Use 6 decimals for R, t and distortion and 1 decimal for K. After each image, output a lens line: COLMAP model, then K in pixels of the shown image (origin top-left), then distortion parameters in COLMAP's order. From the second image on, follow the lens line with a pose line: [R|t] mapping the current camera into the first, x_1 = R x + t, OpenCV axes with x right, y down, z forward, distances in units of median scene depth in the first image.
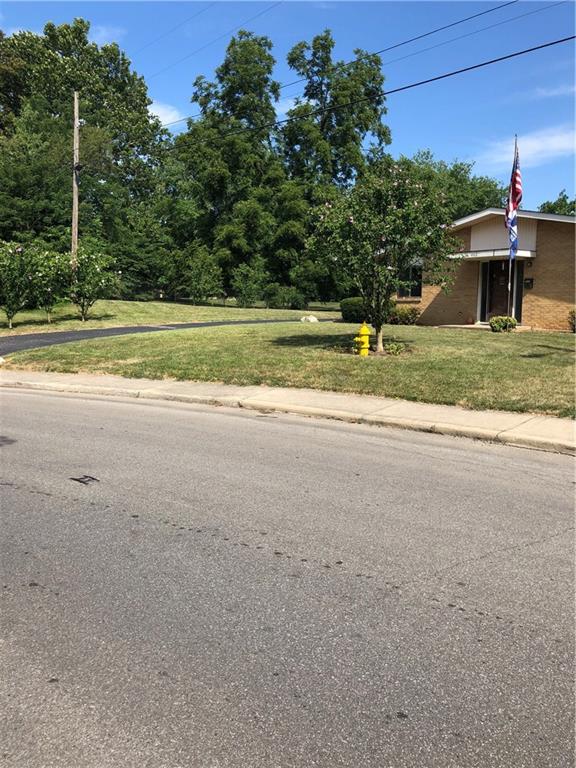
lens RADIAL K [[620.7, 0, 288.0], [0, 620.7, 384.0], [0, 0, 1]] dist [0.011080, -0.010936]
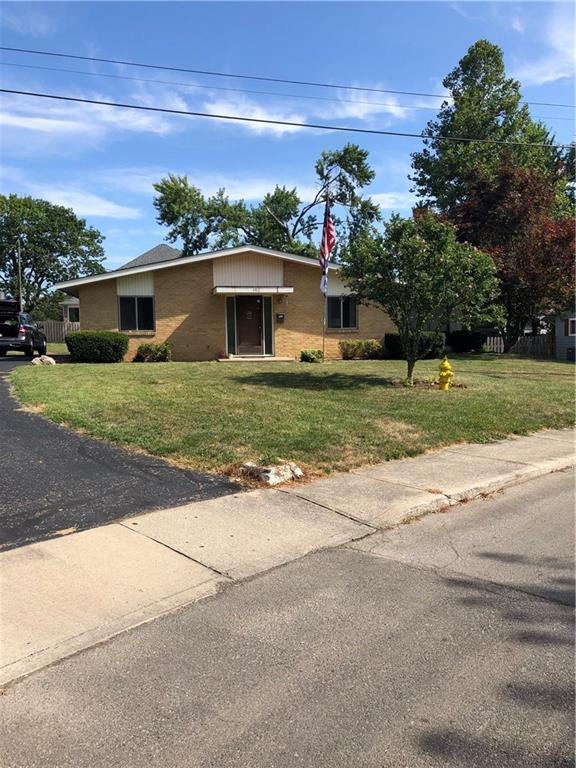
lens RADIAL K [[620.7, 0, 288.0], [0, 620.7, 384.0], [0, 0, 1]] dist [0.011080, -0.010936]
pose [[0.482819, -0.083693, 0.871711, -0.922845], [0.123705, 0.991959, 0.026721, -0.119147], [-0.866939, 0.094933, 0.489290, 0.749366]]
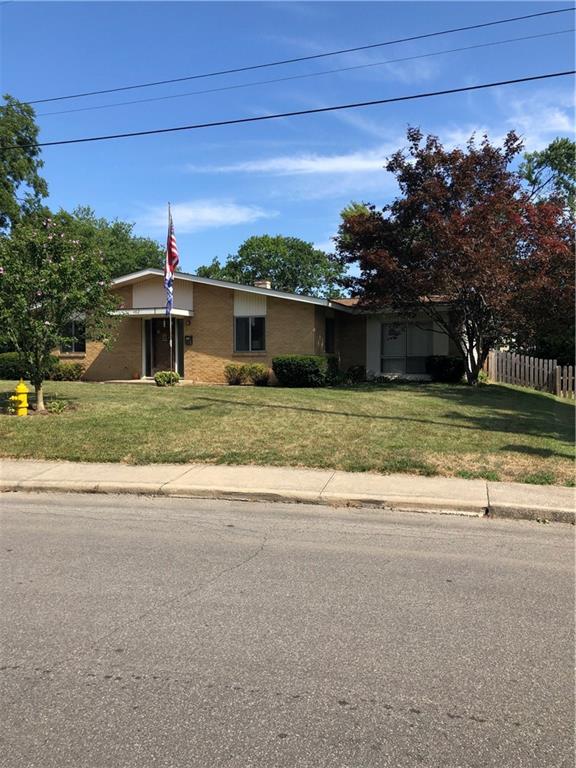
lens RADIAL K [[620.7, 0, 288.0], [0, 620.7, 384.0], [0, 0, 1]] dist [0.011080, -0.010936]
pose [[0.868124, -0.024472, 0.495743, 0.008152], [0.067817, 0.995265, -0.069626, -0.001417], [-0.491692, 0.094064, 0.865674, -0.001529]]
